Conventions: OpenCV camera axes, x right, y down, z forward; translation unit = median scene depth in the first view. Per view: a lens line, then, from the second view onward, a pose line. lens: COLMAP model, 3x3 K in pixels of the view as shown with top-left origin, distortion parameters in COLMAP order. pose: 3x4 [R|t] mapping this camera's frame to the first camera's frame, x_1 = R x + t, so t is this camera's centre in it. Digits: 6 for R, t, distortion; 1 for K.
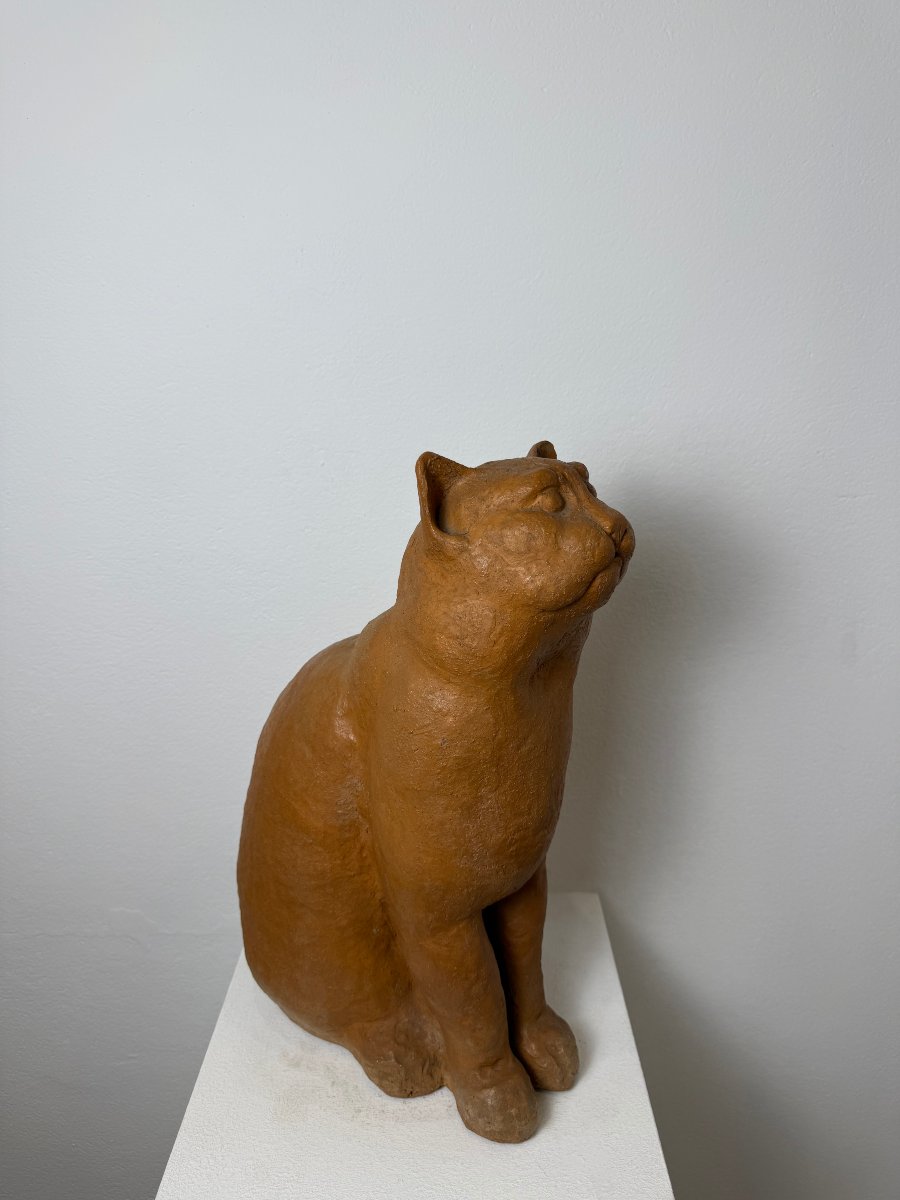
lens RADIAL K [[889.5, 0, 457.2], [0, 889.5, 604.5], [0, 0, 1]] dist [0.008701, -0.043768]
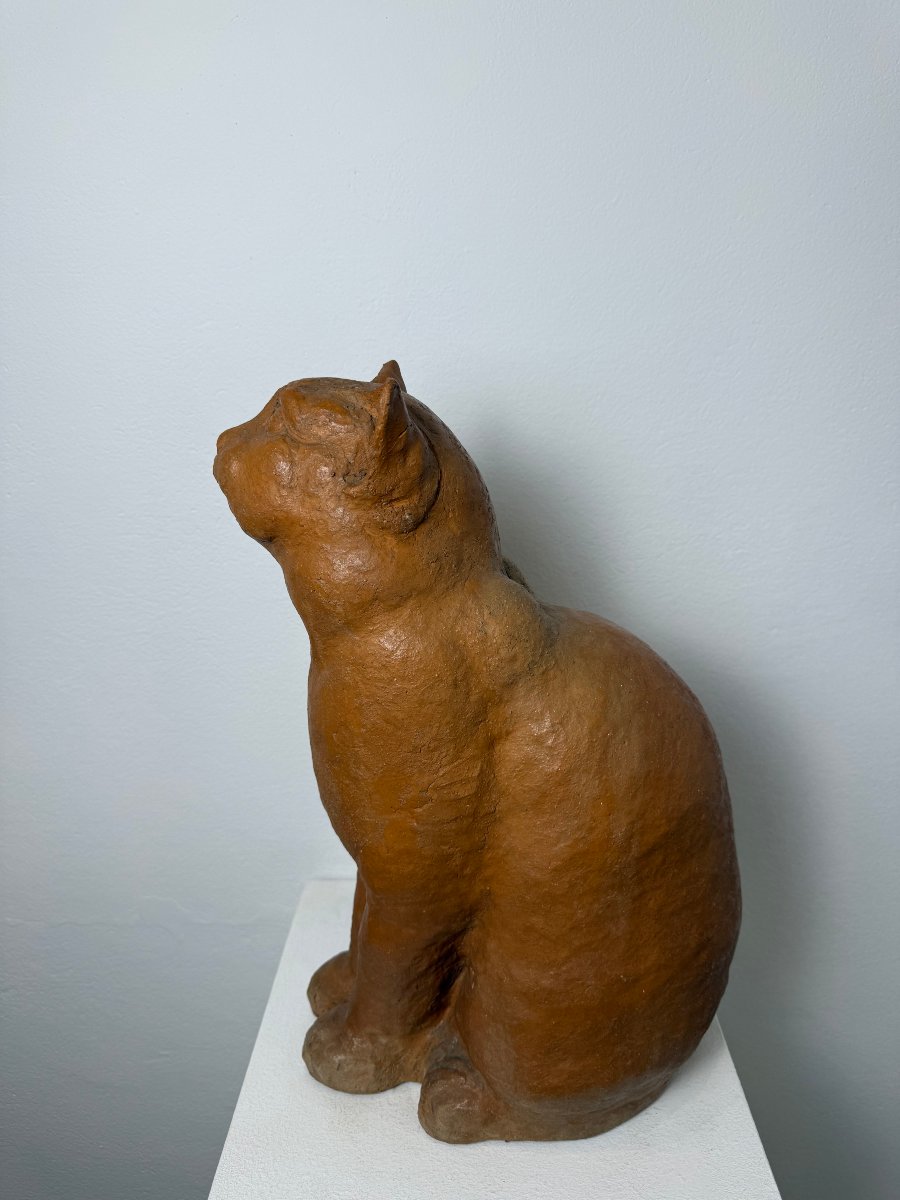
lens RADIAL K [[889.5, 0, 451.2], [0, 889.5, 605.8], [0, 0, 1]] dist [0.008701, -0.043768]
pose [[0.999774, 0.001350, -0.021217, -0.054212], [-0.001237, 0.999985, 0.005354, 0.037940], [0.021224, -0.005327, 0.999761, 0.089027]]
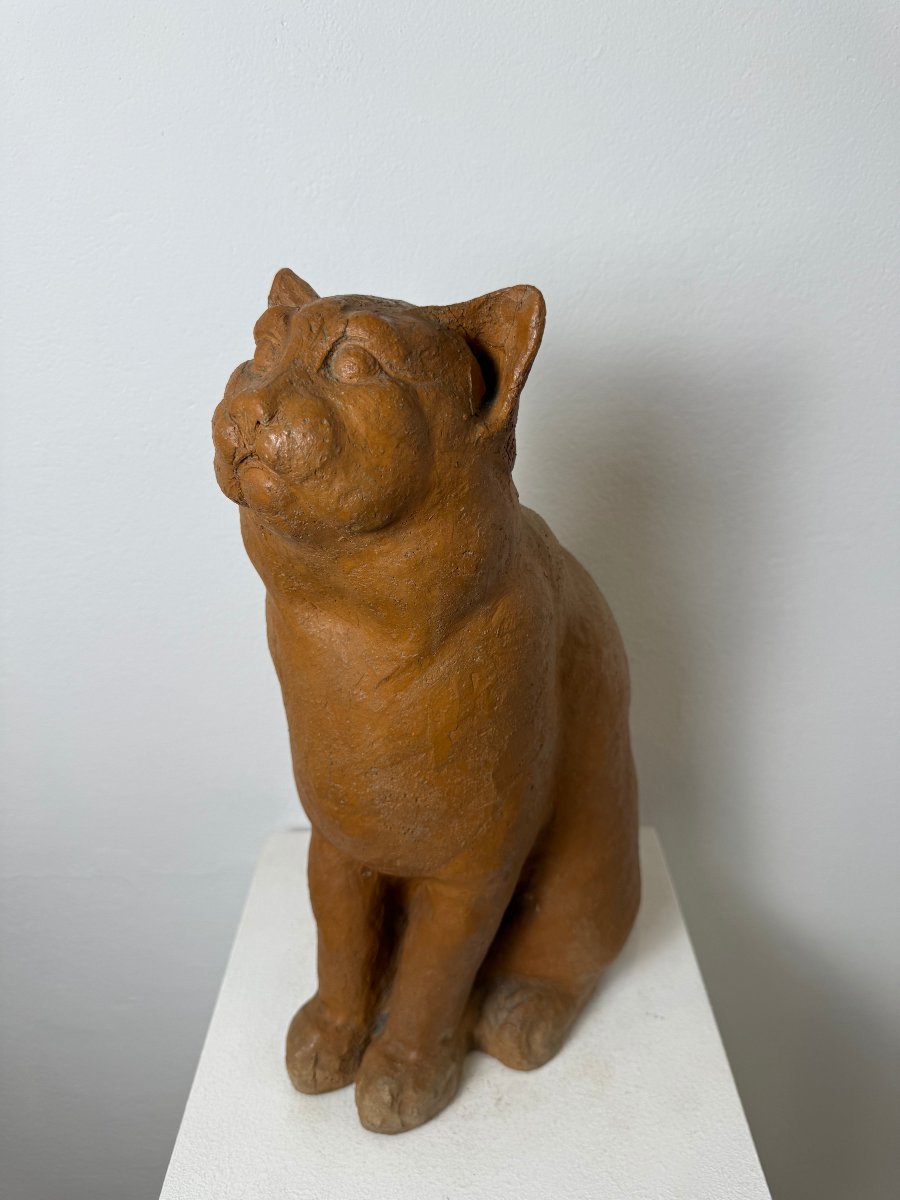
lens RADIAL K [[889.5, 0, 450.7], [0, 889.5, 610.8], [0, 0, 1]] dist [0.008701, -0.043768]
pose [[0.999843, -0.015591, -0.008385, -0.032834], [0.016589, 0.990537, 0.136240, -0.006601], [0.006181, -0.136358, 0.990640, 0.189629]]
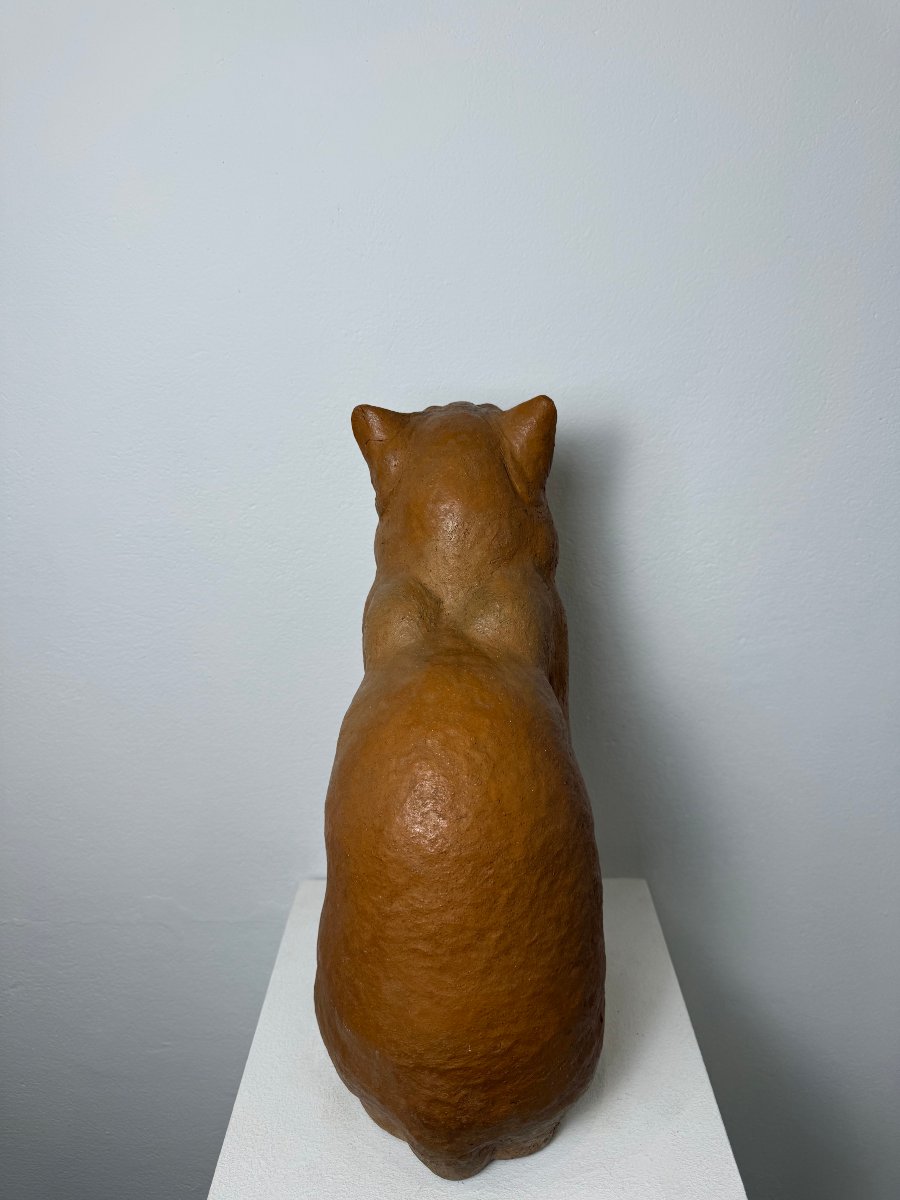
lens RADIAL K [[889.5, 0, 453.6], [0, 889.5, 604.6], [0, 0, 1]] dist [0.008701, -0.043768]
pose [[0.999906, -0.007200, -0.011687, -0.041884], [0.007496, 0.999646, 0.025529, -0.000213], [0.011499, -0.025614, 0.999606, 0.042363]]
